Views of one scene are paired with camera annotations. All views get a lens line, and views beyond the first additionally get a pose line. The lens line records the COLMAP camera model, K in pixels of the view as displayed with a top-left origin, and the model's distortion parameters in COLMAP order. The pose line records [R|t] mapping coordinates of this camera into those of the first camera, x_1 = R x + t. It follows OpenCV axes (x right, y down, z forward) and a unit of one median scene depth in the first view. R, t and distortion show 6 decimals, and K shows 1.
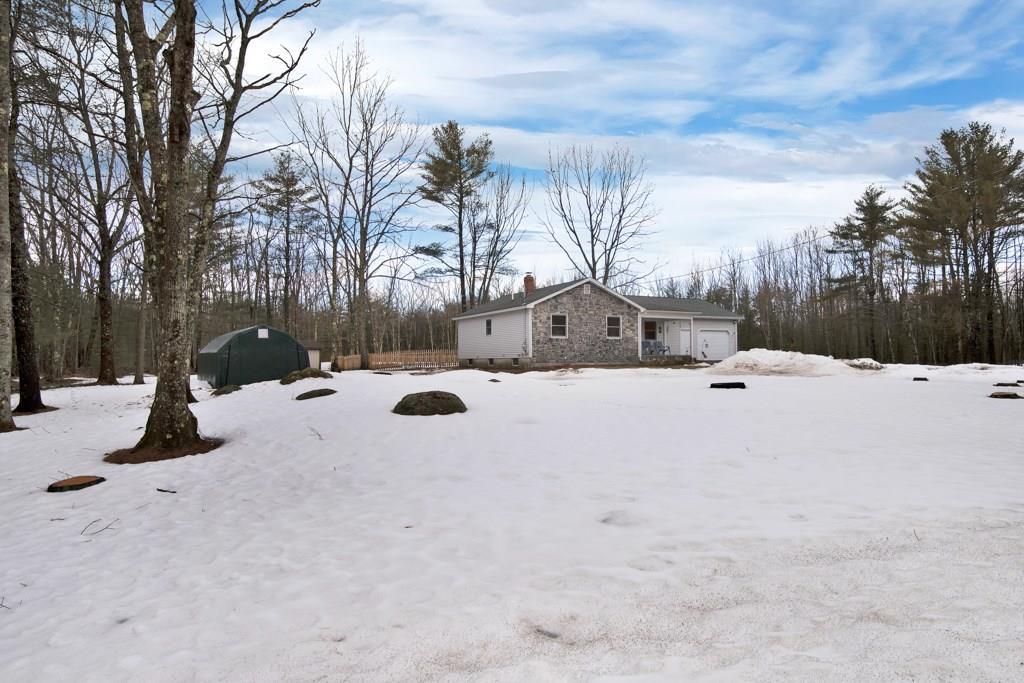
lens RADIAL K [[597.9, 0, 509.4], [0, 597.9, 342.3], [0, 0, 1]] dist [0.017602, -0.000035]
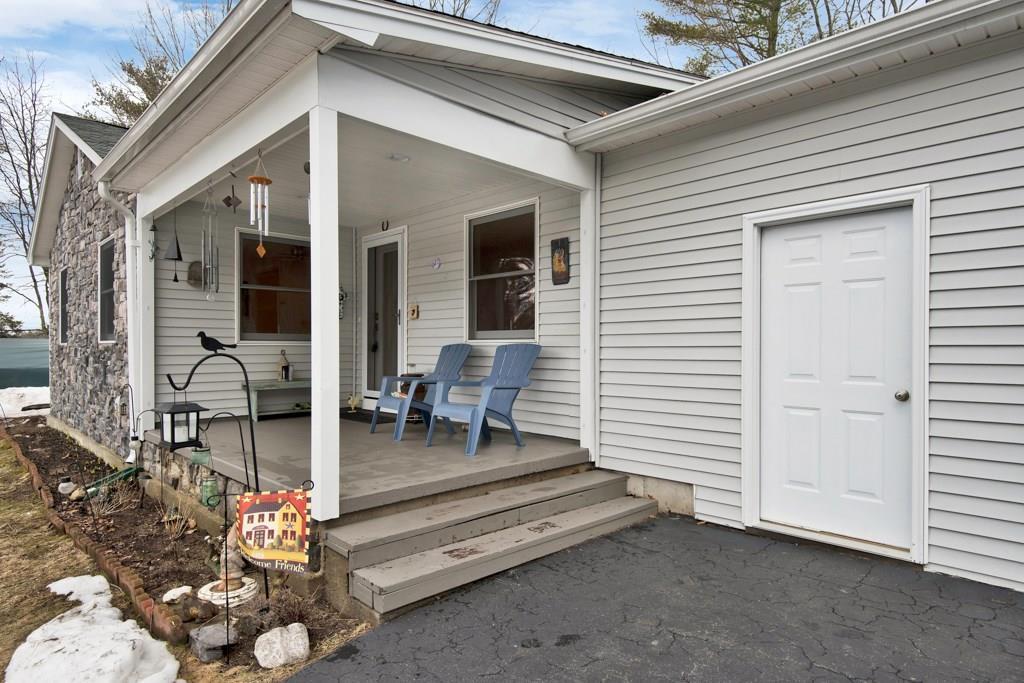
lens RADIAL K [[597.9, 0, 507.0], [0, 597.9, 349.9], [0, 0, 1]] dist [0.017602, -0.000035]
pose [[0.279868, 0.009325, -0.959993, 0.387718], [0.027884, 0.999452, 0.017838, -0.002880], [0.959634, -0.031761, 0.279454, 0.965321]]
